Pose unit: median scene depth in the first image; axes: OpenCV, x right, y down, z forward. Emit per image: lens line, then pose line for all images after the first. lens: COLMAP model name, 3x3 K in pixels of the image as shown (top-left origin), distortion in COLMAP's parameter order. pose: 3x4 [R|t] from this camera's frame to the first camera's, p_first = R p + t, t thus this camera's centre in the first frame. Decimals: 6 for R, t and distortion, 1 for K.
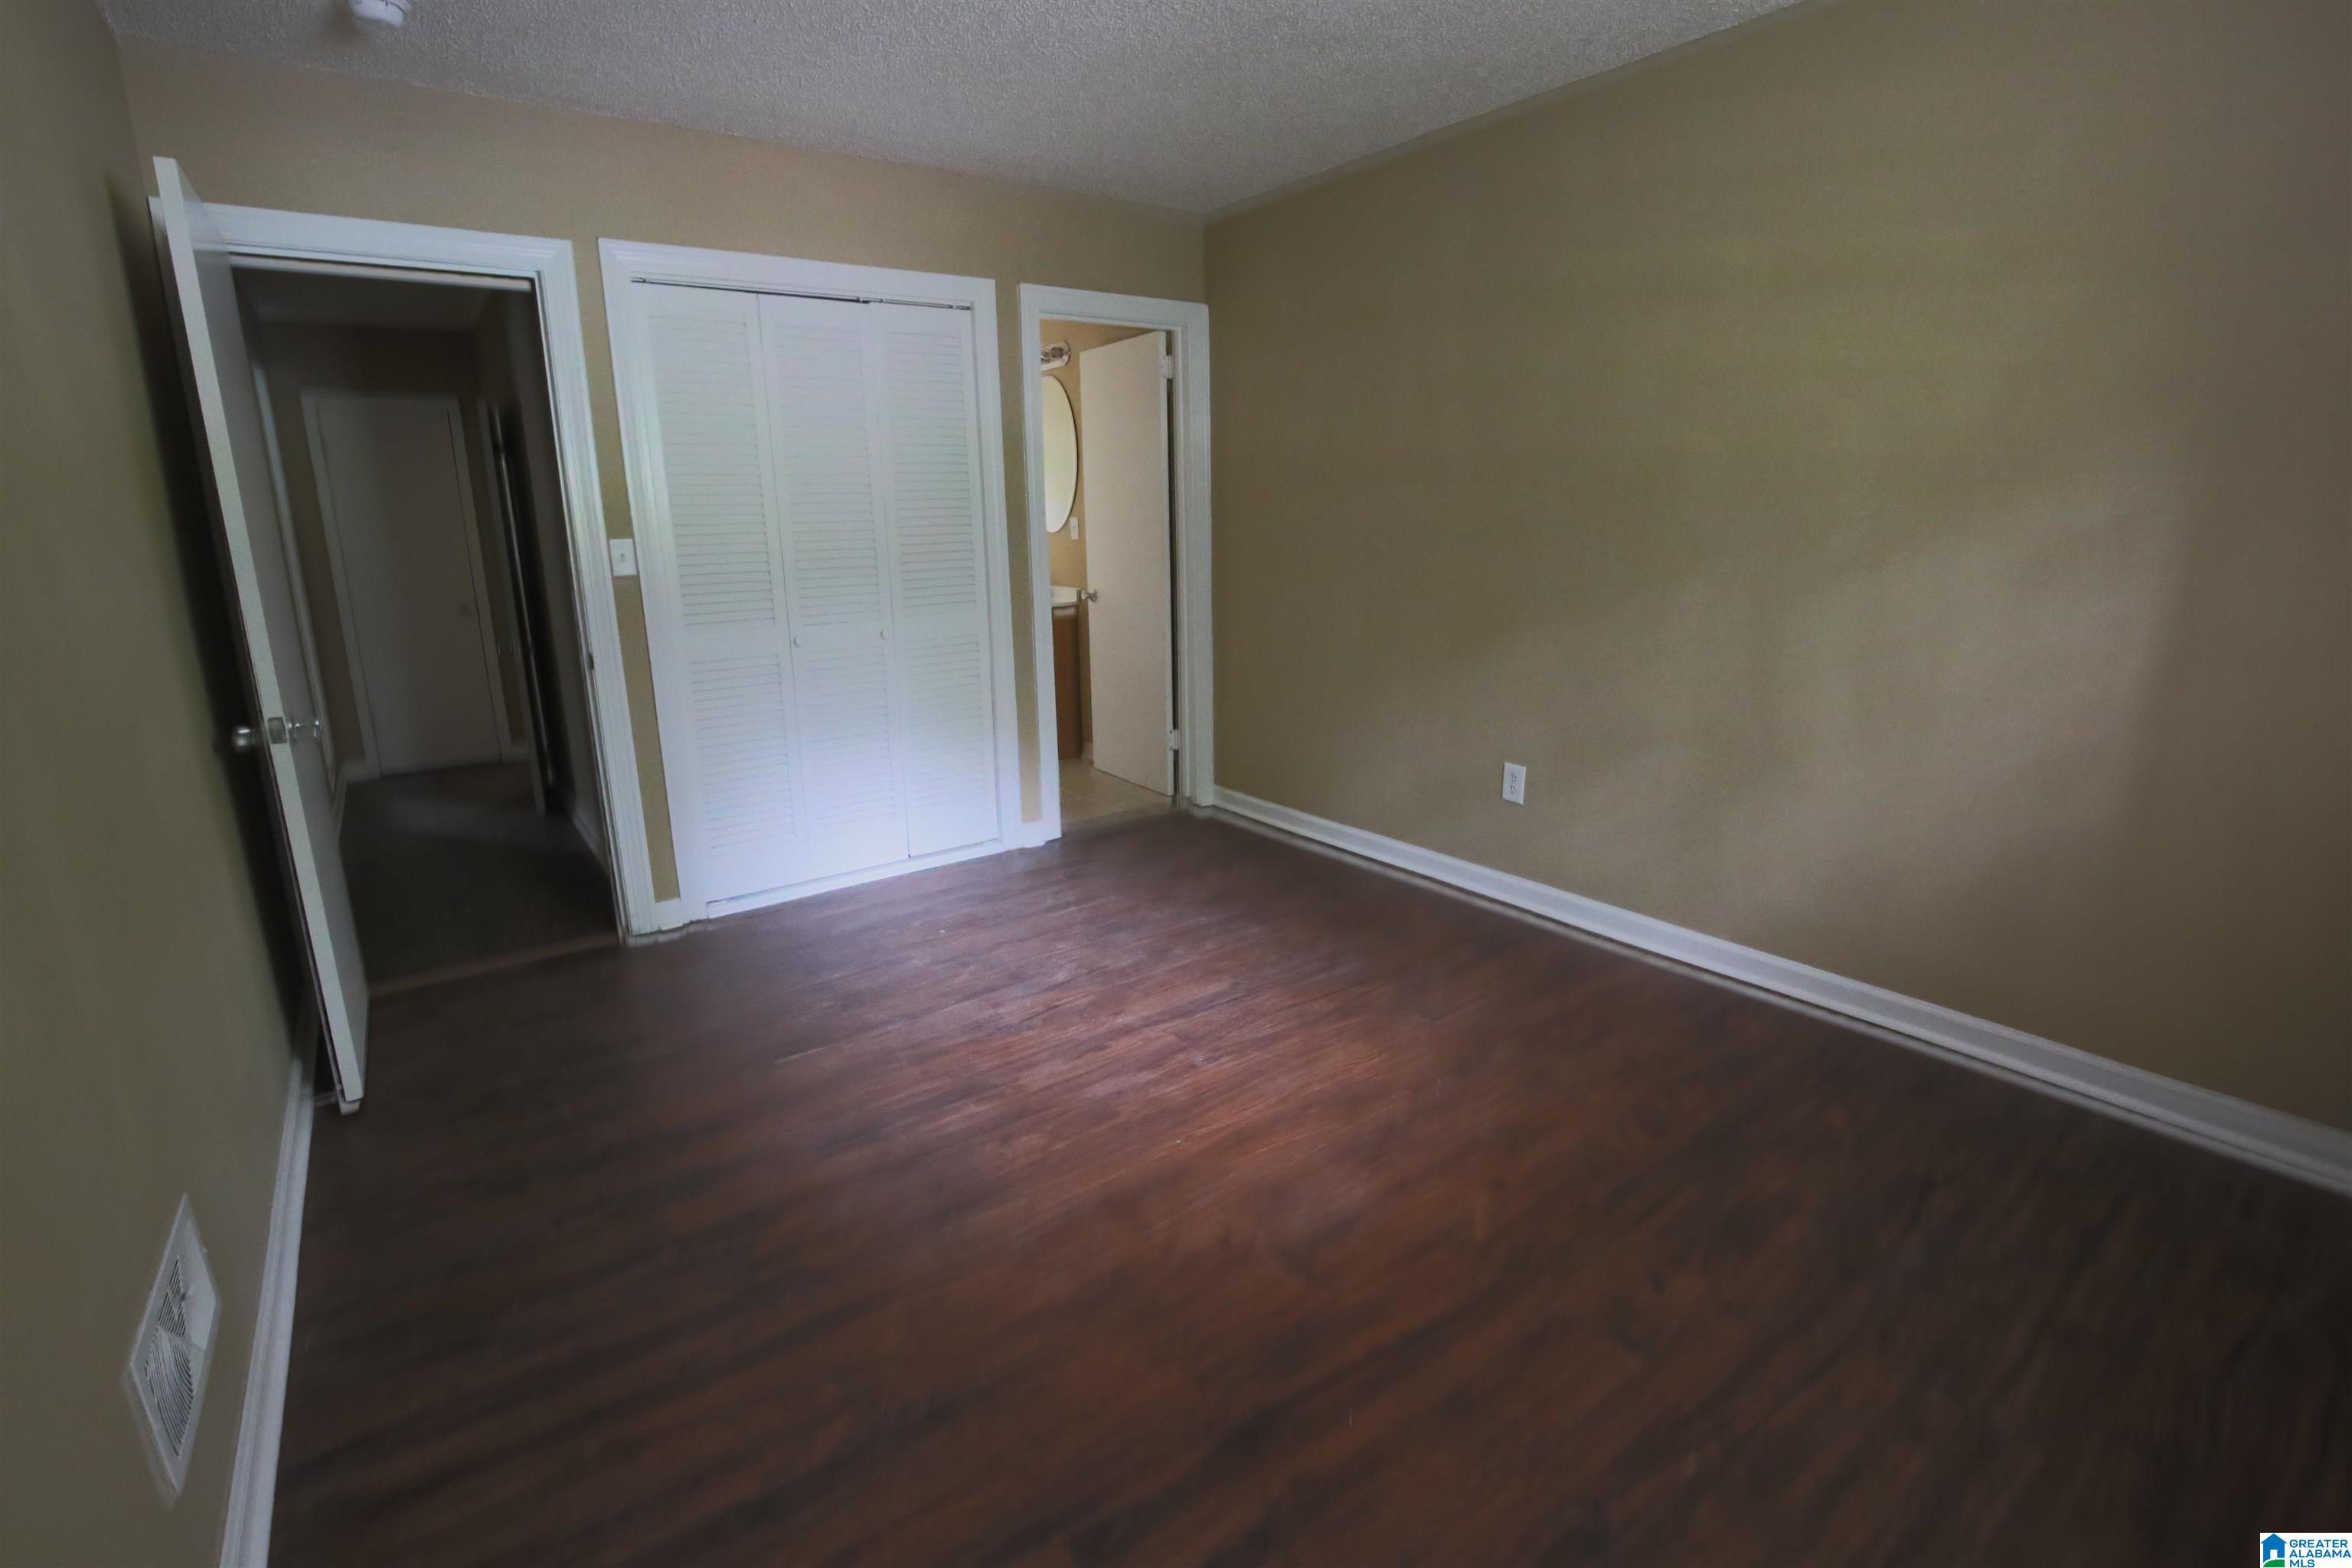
lens RADIAL K [[1101.9, 0, 1163.1], [0, 1101.9, 765.2], [0, 0, 1]] dist [-0.001554, -0.000582]
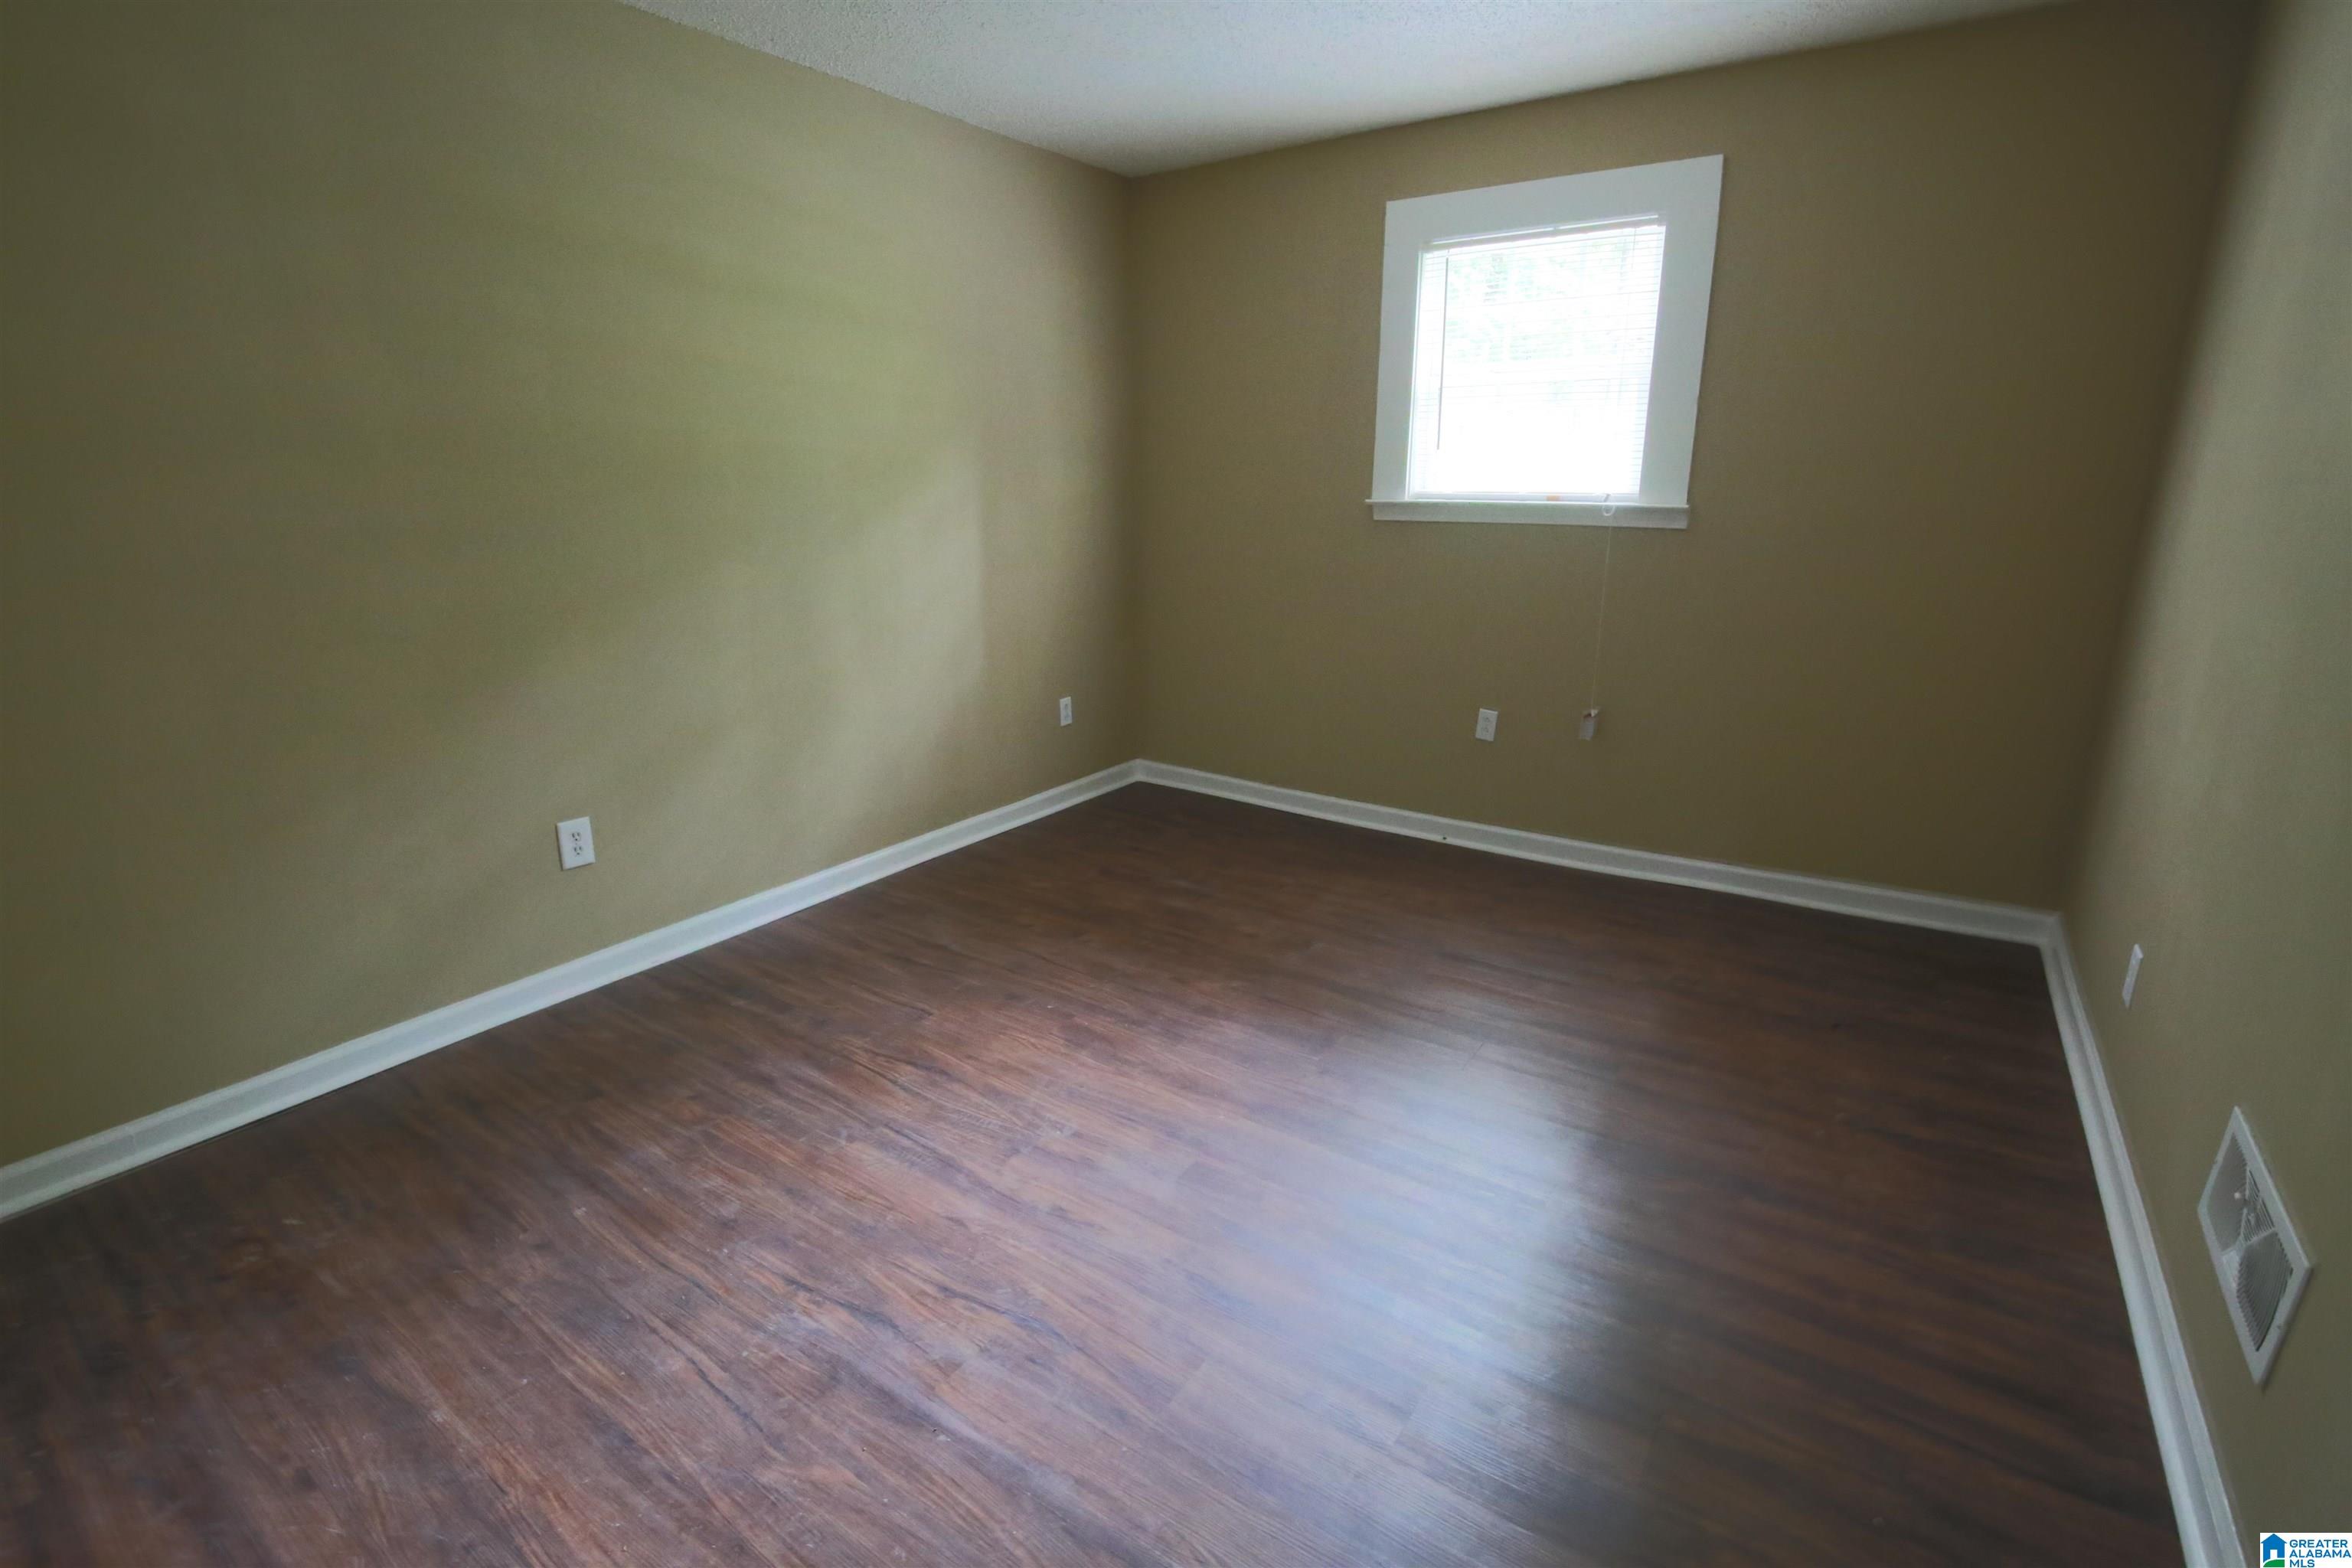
lens RADIAL K [[1059.4, 0, 1154.3], [0, 1059.4, 771.7], [0, 0, 1]] dist [-0.039475, 0.011836]
pose [[-0.324301, -0.236343, 0.915954, -0.600175], [0.231993, 0.918844, 0.319227, -0.210164], [-0.917065, 0.316020, -0.243152, 0.922538]]
